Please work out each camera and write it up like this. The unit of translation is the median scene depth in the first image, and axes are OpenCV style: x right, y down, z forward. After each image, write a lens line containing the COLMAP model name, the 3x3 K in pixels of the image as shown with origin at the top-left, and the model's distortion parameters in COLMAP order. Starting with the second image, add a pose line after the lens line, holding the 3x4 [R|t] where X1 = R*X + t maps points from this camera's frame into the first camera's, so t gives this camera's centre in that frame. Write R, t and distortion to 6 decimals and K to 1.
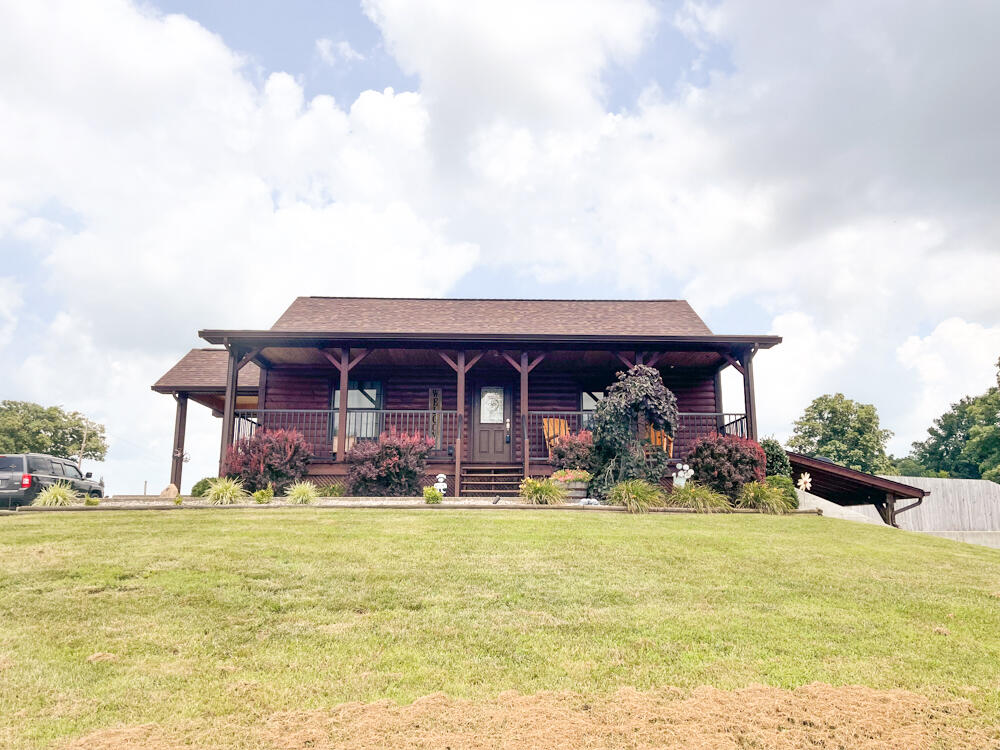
lens RADIAL K [[753.3, 0, 454.0], [0, 753.3, 370.9], [0, 0, 1]] dist [-0.004401, -0.001339]
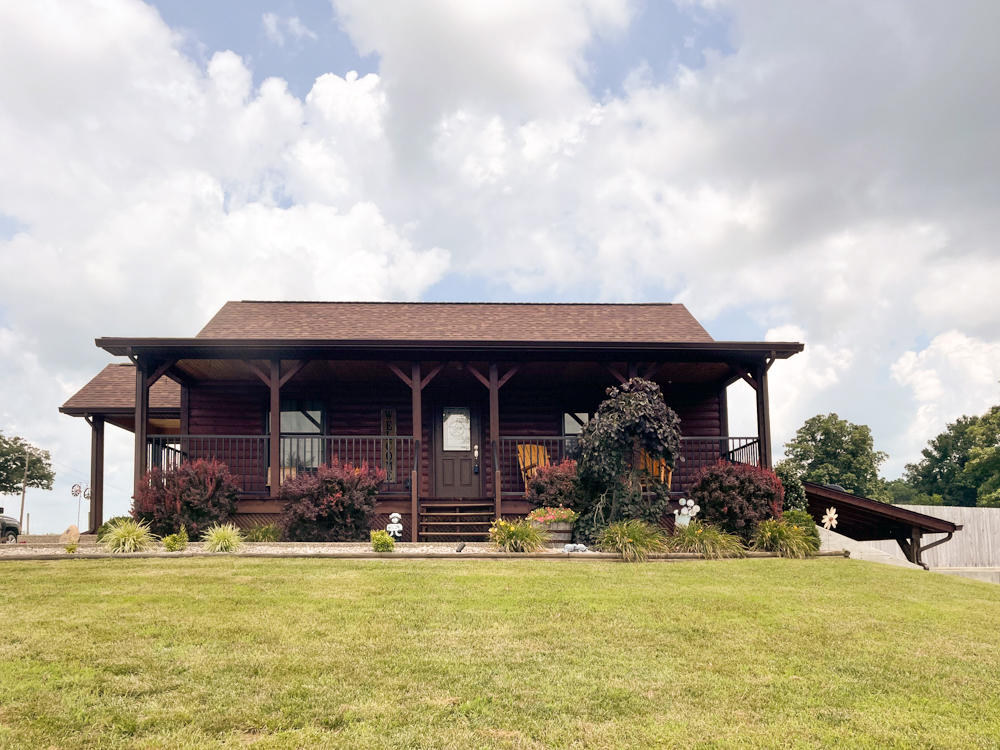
lens RADIAL K [[759.7, 0, 500.0], [0, 759.7, 375.0], [0, 0, 1]] dist [-0.052404, 0.003858]
pose [[0.995614, 0.001211, 0.093544, 0.019620], [0.001106, 0.999694, -0.024708, 0.007112], [-0.093545, 0.024704, 0.995309, 0.164734]]
